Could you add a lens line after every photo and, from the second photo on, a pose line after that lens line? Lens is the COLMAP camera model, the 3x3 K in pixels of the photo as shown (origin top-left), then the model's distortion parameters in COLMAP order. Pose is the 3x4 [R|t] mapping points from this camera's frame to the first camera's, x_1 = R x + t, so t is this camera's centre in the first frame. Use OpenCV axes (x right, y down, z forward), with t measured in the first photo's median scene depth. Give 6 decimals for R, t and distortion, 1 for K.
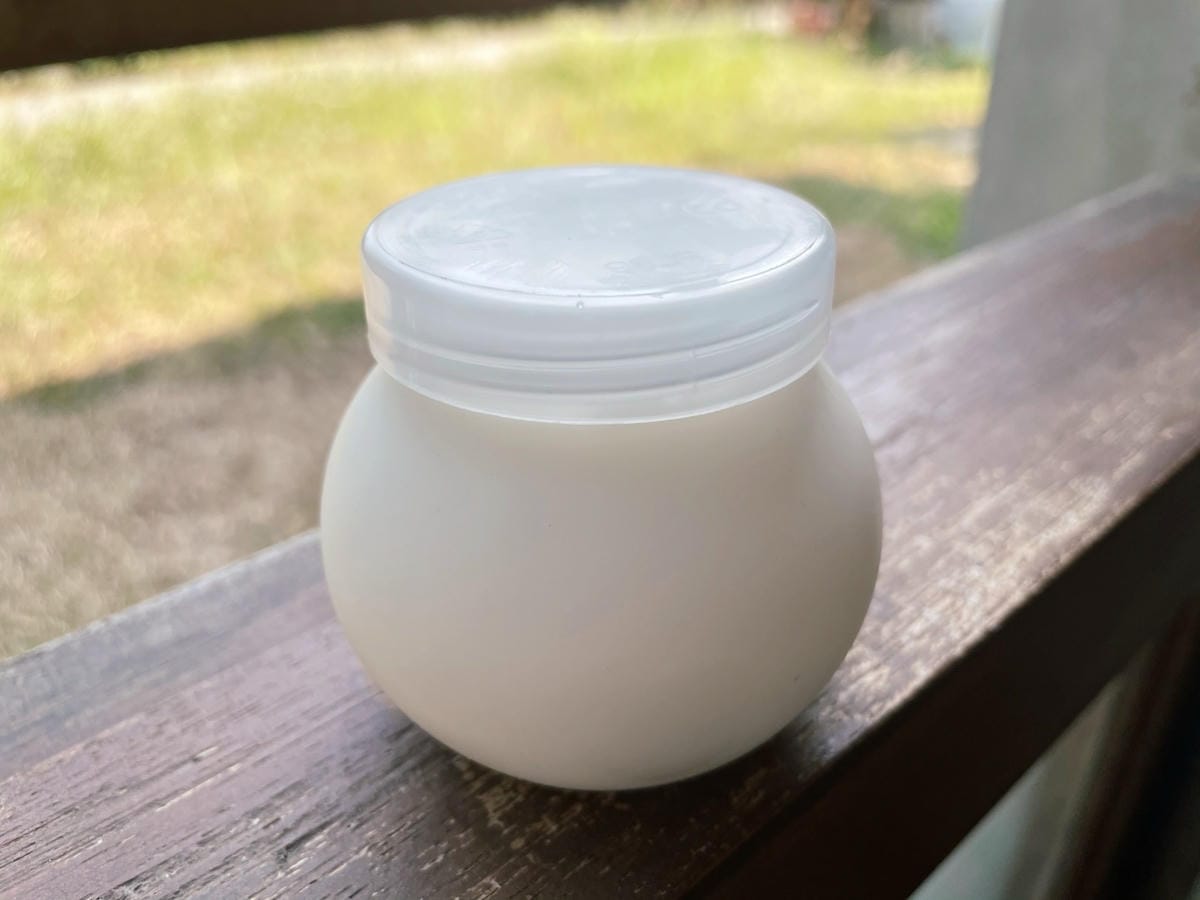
lens RADIAL K [[970.4, 0, 600.0], [0, 970.4, 450.0], [0, 0, 1]] dist [-0.035119, -0.002333]
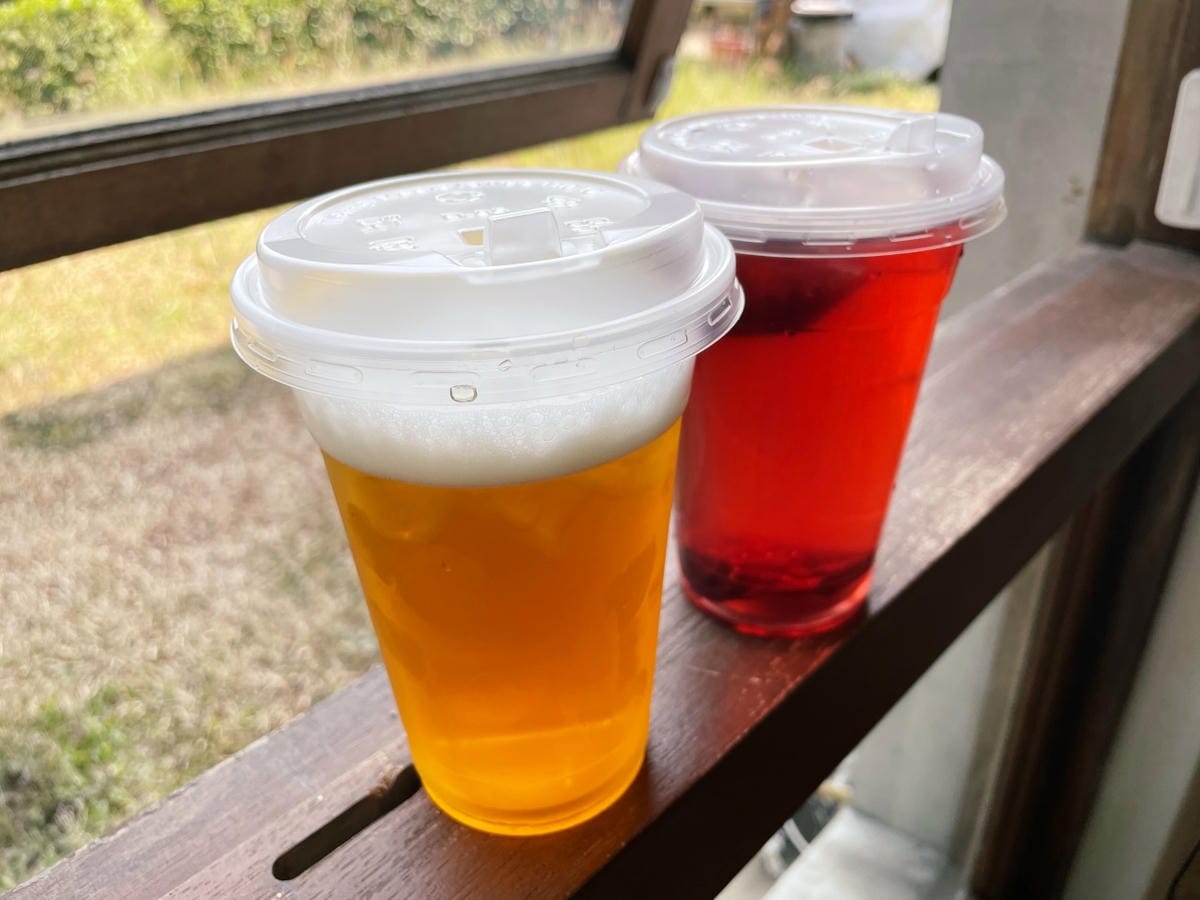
lens RADIAL K [[948.3, 0, 600.0], [0, 948.3, 450.0], [0, 0, 1]] dist [0.093322, -0.154650]
pose [[0.996253, -0.051985, 0.069114, -0.316639], [0.052623, 0.998587, -0.007439, -0.013326], [-0.068629, 0.011048, 0.997581, -0.616867]]
